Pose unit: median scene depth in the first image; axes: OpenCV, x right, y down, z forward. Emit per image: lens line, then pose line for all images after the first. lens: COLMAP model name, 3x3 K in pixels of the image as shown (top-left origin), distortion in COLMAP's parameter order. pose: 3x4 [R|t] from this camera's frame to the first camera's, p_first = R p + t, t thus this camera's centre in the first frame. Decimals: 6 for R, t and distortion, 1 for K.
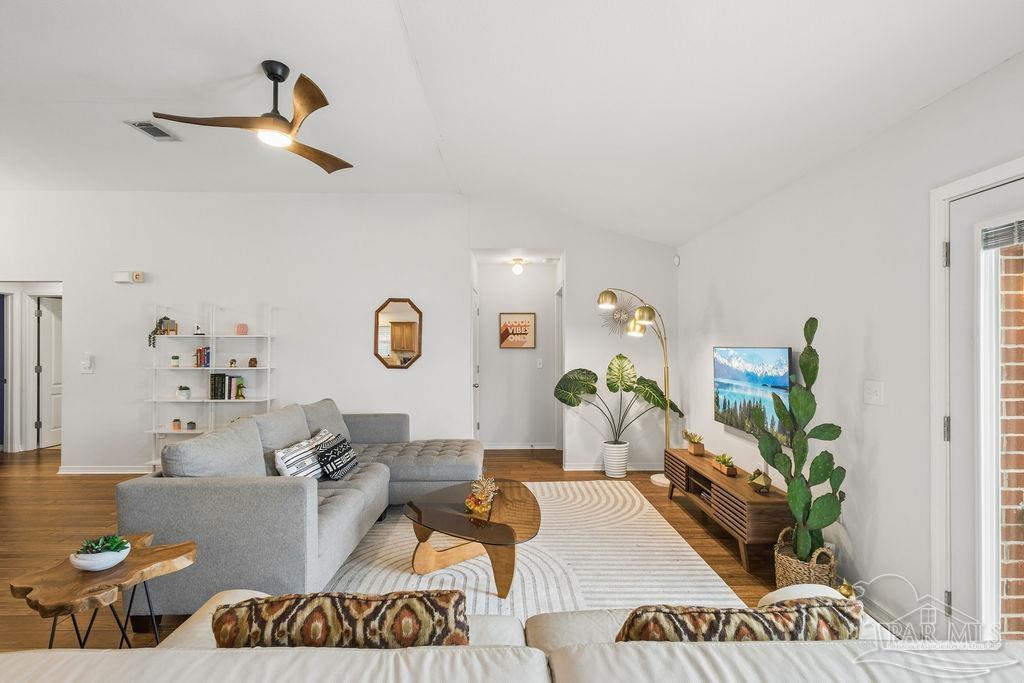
lens RADIAL K [[473.8, 0, 516.2], [0, 473.8, 344.3], [0, 0, 1]] dist [0.008895, -0.000484]
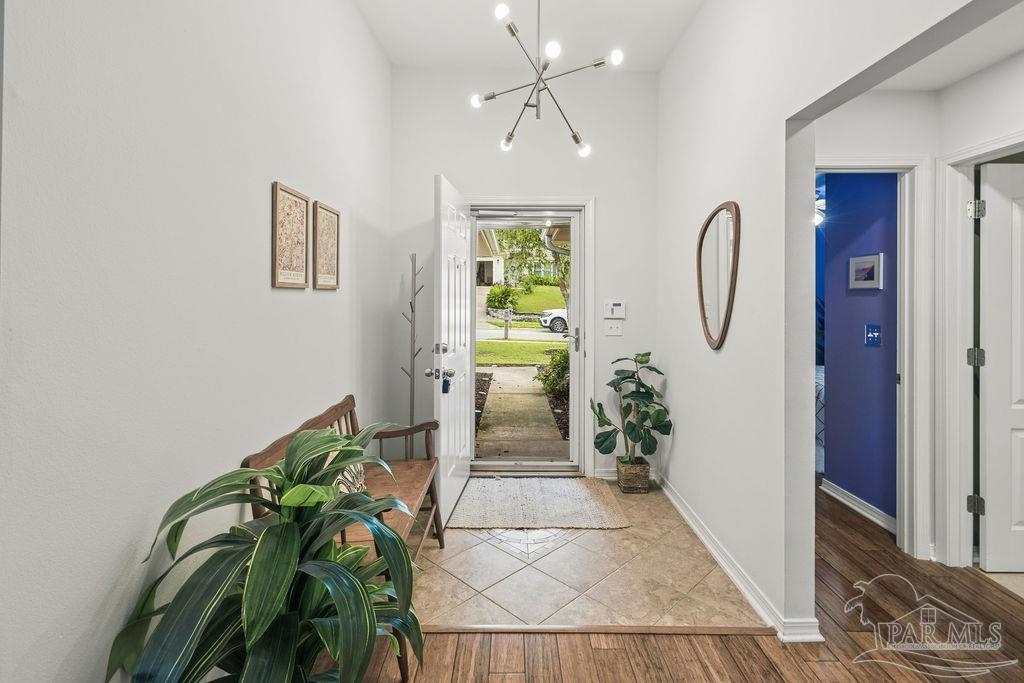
lens RADIAL K [[486.4, 0, 508.5], [0, 486.4, 298.9], [0, 0, 1]] dist [0.010089, 0.000811]
pose [[-0.013782, 0.005347, -0.999891, -0.775665], [0.000070, 0.999986, 0.005347, 0.004860], [0.999905, 0.000004, -0.013782, 0.812827]]
